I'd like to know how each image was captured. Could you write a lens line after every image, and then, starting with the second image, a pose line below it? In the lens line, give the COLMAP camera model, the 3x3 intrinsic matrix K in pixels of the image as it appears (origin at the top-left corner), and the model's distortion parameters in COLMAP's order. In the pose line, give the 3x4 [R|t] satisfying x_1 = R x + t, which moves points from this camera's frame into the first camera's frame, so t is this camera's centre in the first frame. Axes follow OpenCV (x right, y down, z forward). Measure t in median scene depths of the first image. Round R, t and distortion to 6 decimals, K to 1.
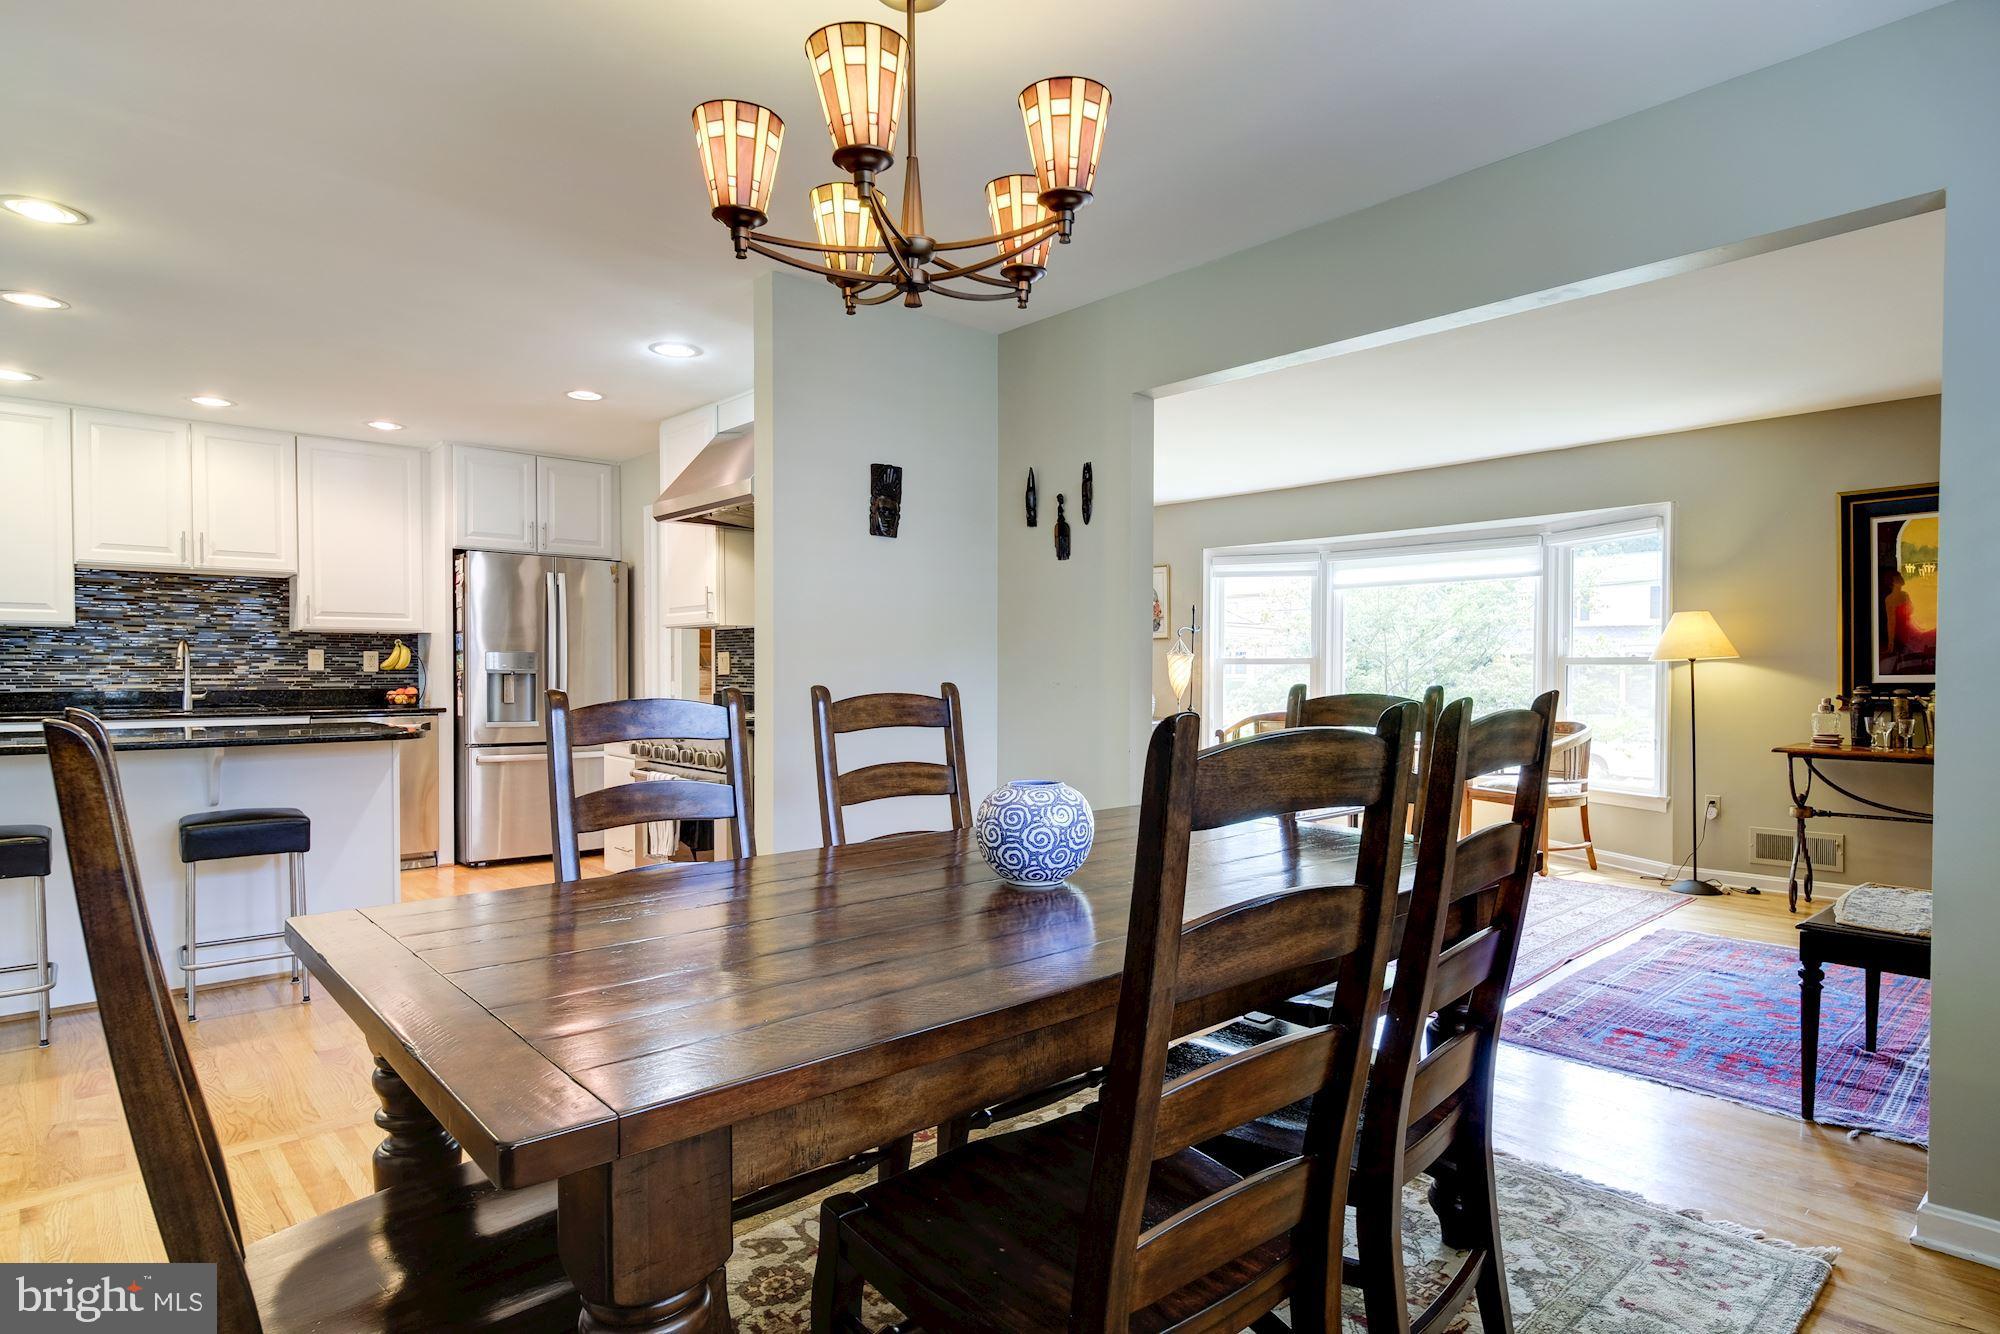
lens RADIAL K [[1075.3, 0, 1000.5], [0, 1075.3, 679.0], [0, 0, 1]] dist [0.027724, -0.000249]
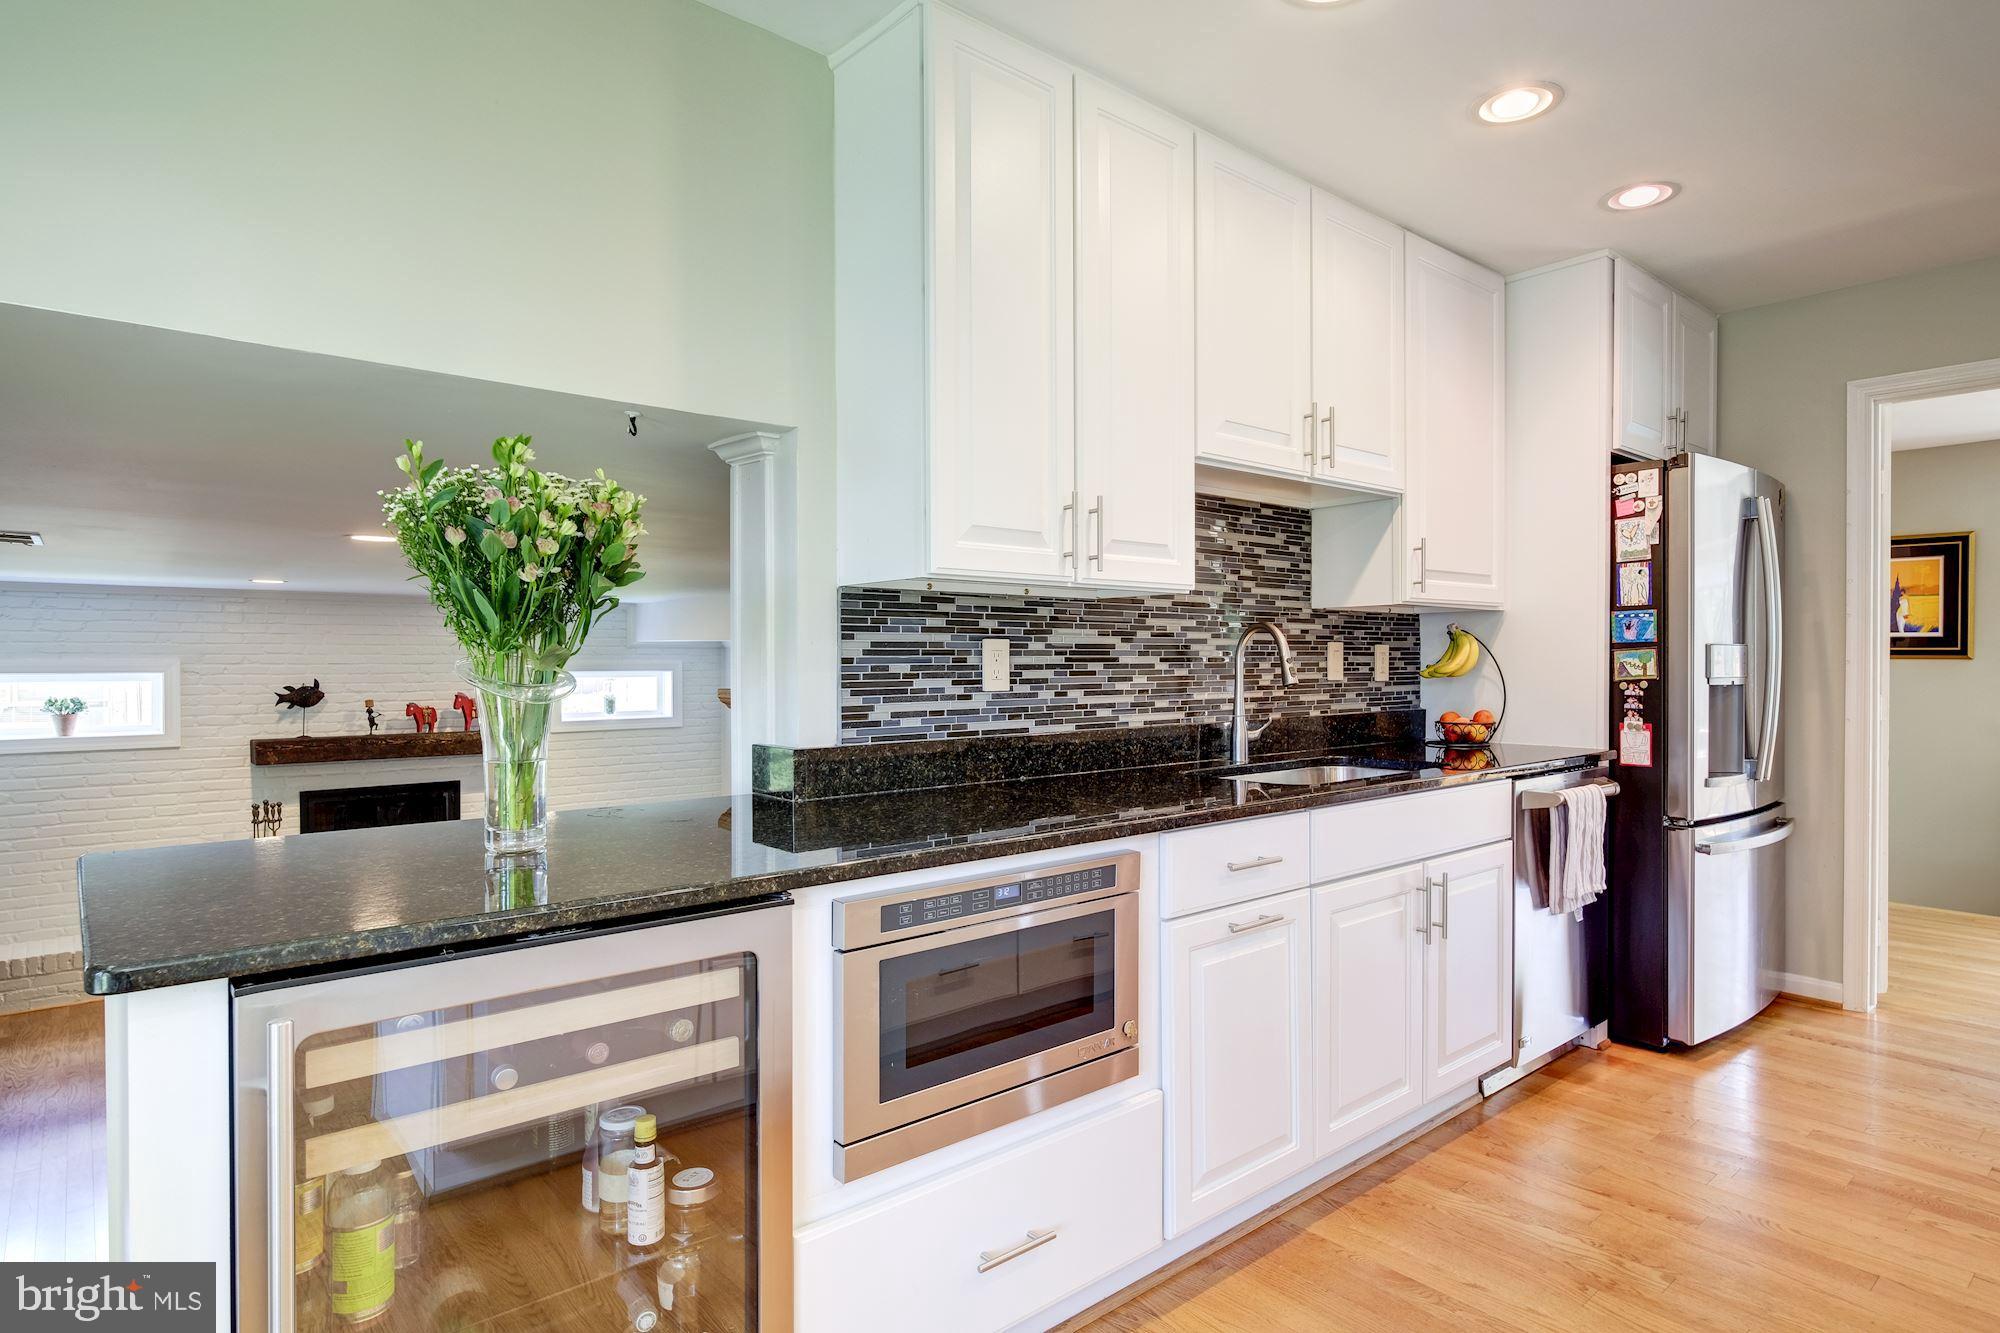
lens RADIAL K [[1092.4, 0, 1049.5], [0, 1092.4, 665.1], [0, 0, 1]] dist [-0.004472, -0.000805]
pose [[0.999935, -0.004927, -0.010328, -0.790697], [0.004877, 0.999976, -0.004895, -0.014090], [0.010352, 0.004844, 0.999935, 0.466690]]
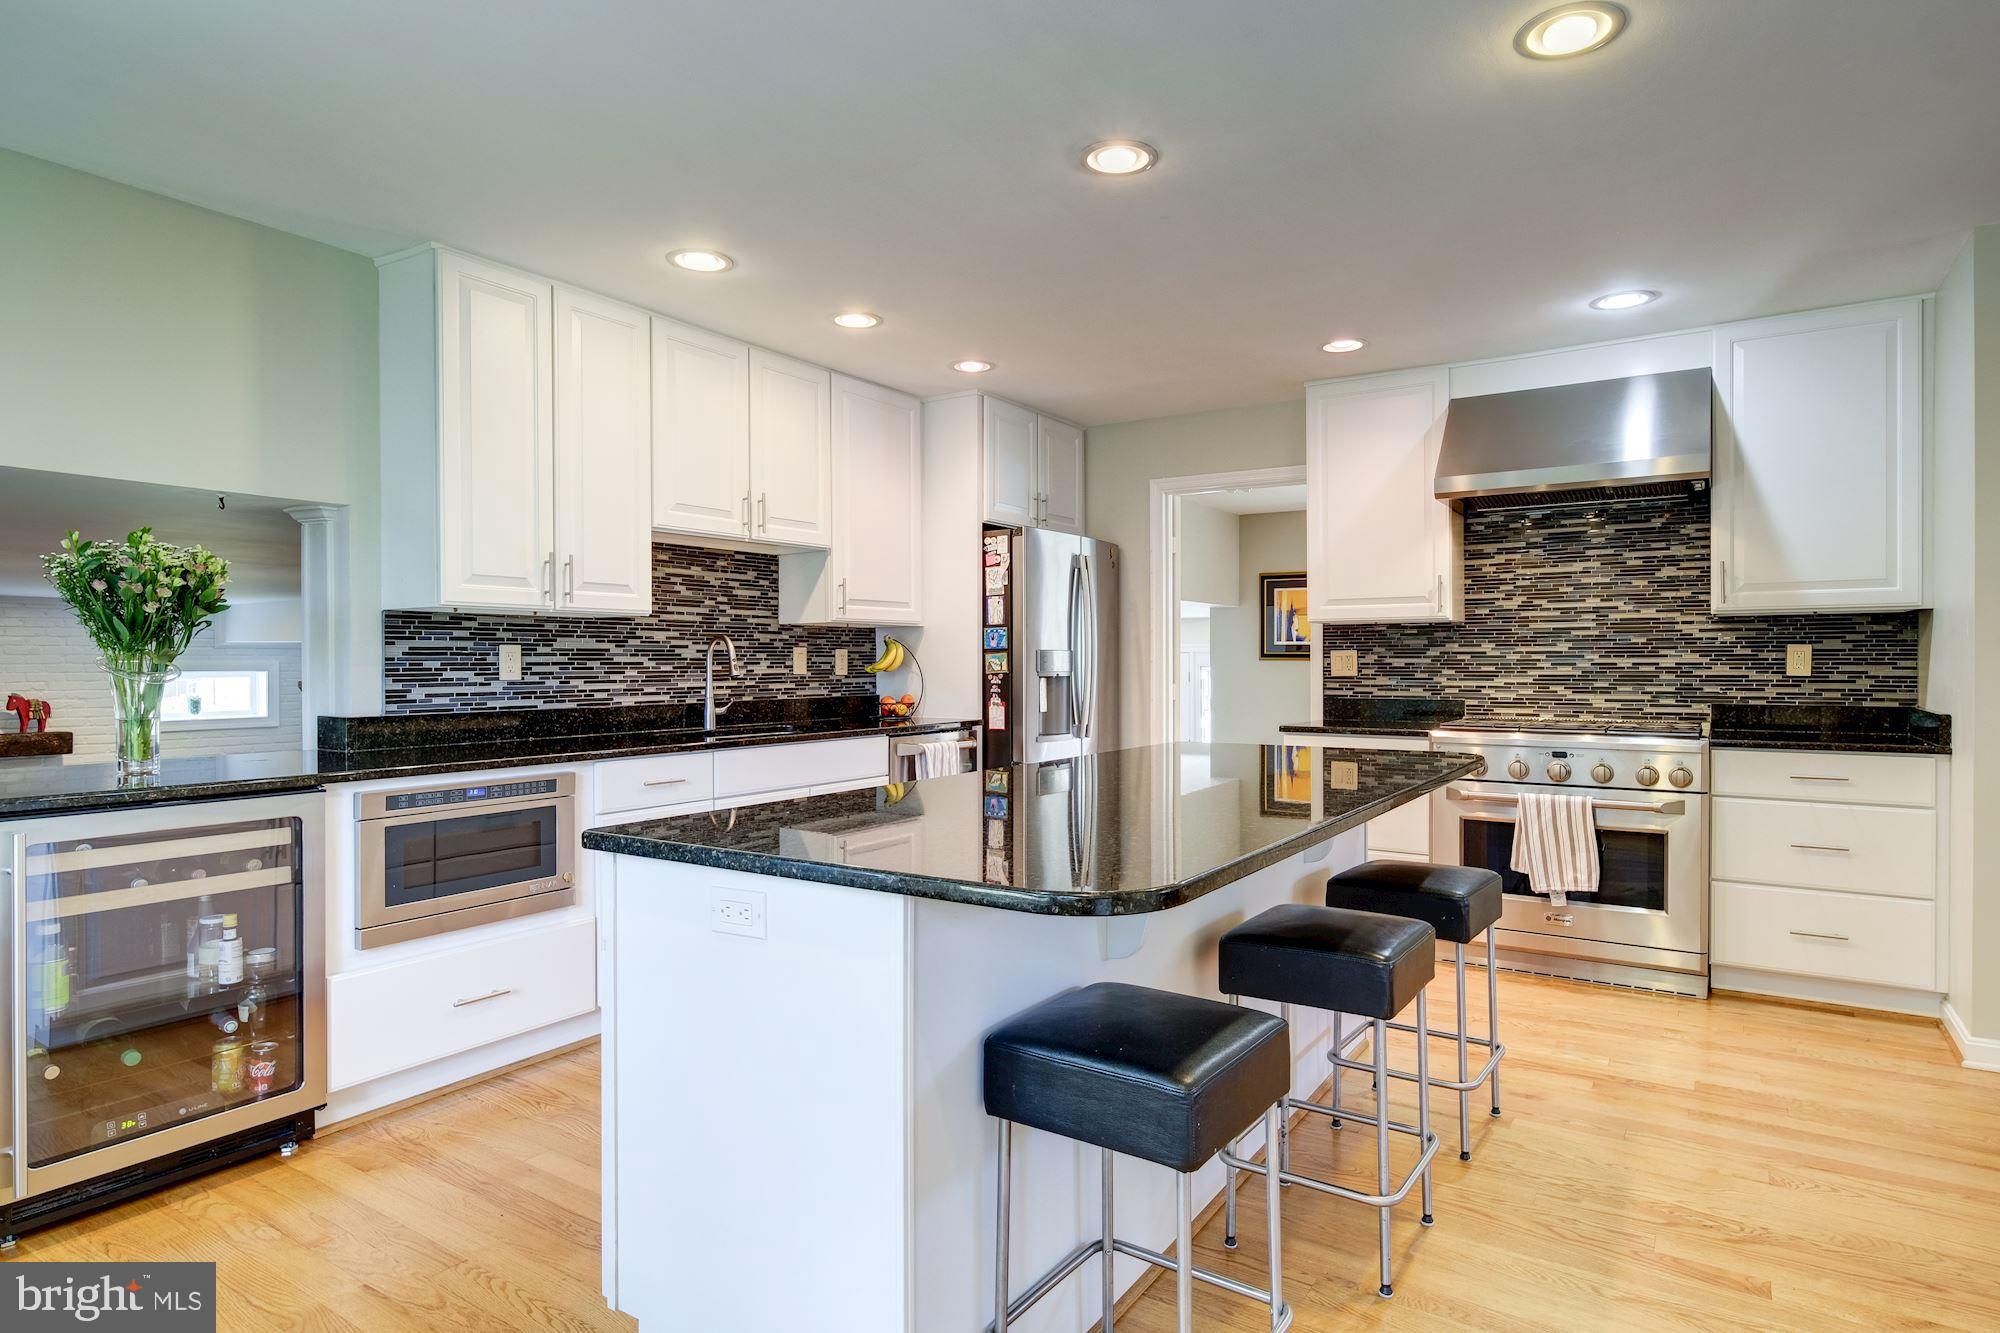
lens RADIAL K [[1080.5, 0, 1049.3], [0, 1080.5, 665.8], [0, 0, 1]] dist [0.000533, 0.000639]
pose [[0.961466, -0.005410, 0.274871, -0.691396], [0.006946, 0.999965, -0.004617, -0.009447], [-0.274836, 0.006349, 0.961470, 0.214317]]
